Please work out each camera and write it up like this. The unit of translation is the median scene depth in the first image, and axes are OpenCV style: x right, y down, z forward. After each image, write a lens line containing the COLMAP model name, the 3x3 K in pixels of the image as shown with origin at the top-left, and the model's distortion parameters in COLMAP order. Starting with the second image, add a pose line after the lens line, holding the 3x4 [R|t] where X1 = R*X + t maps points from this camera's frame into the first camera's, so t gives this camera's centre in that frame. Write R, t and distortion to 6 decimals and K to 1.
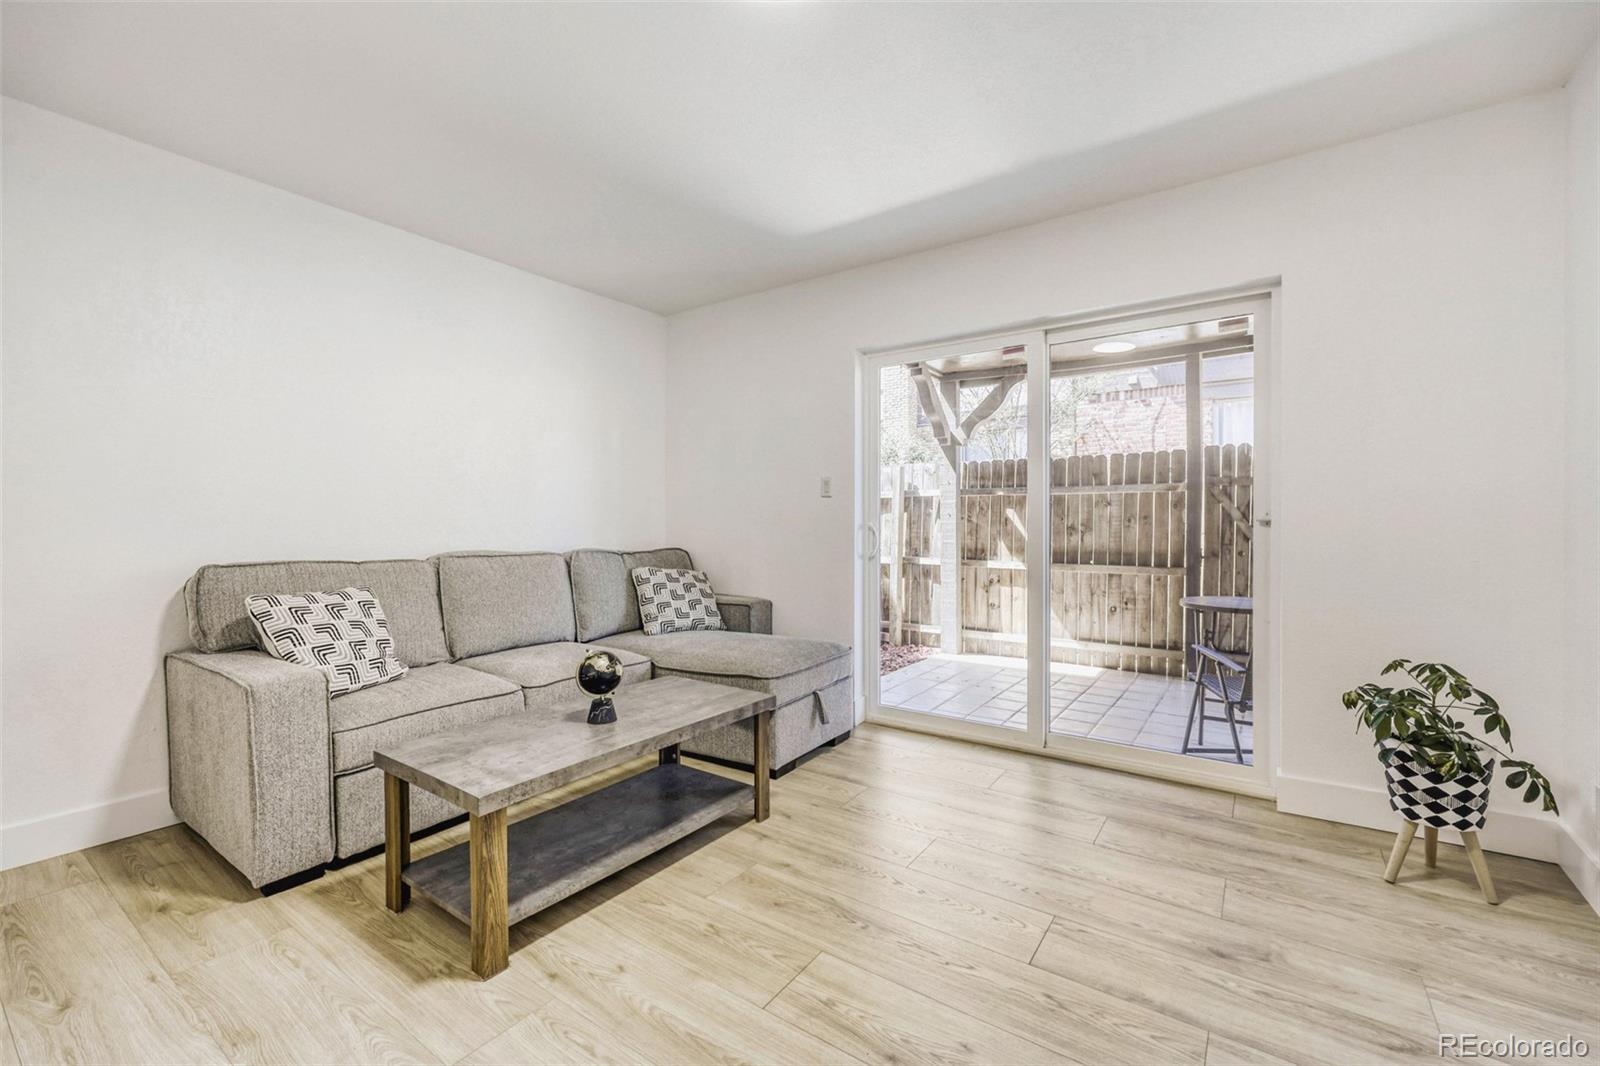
lens RADIAL K [[649.0, 0, 795.8], [0, 649.0, 534.7], [0, 0, 1]] dist [-0.006810, 0.000260]
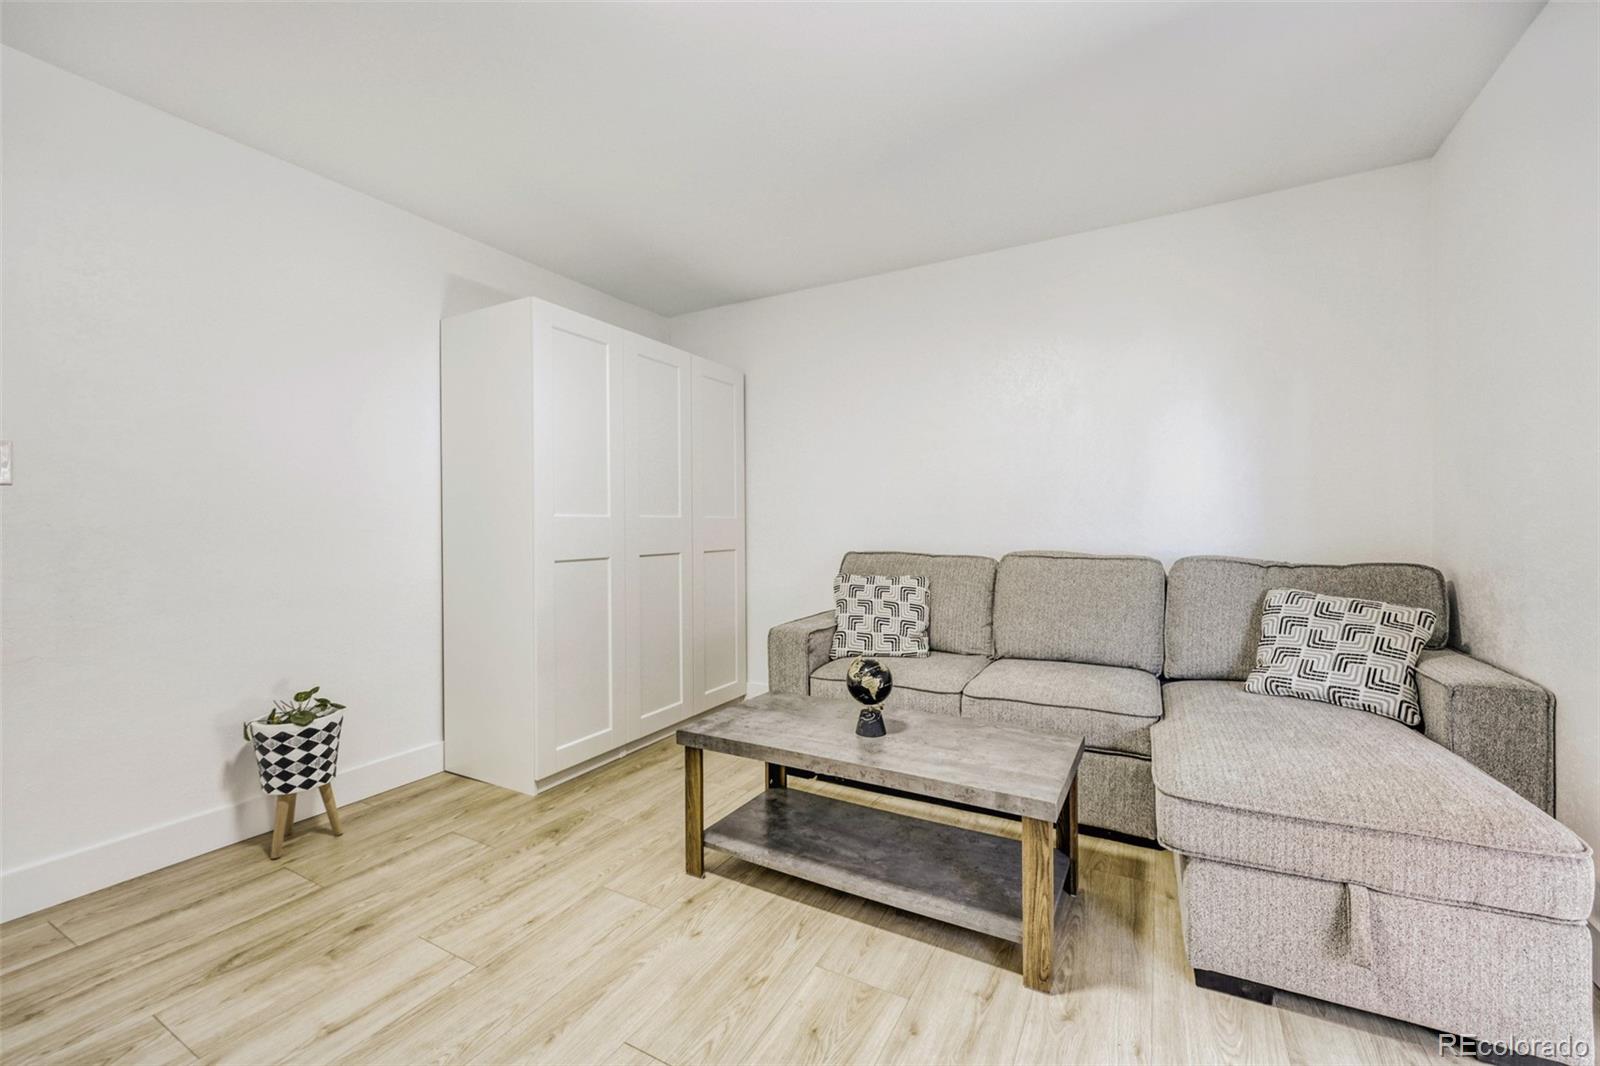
lens RADIAL K [[649.0, 0, 796.8], [0, 649.0, 530.0], [0, 0, 1]] dist [-0.006810, 0.000260]
pose [[0.115538, 0.008827, -0.993264, 0.546445], [-0.012434, 0.999895, 0.007439, -0.012253], [0.993225, 0.011490, 0.115635, 0.685368]]
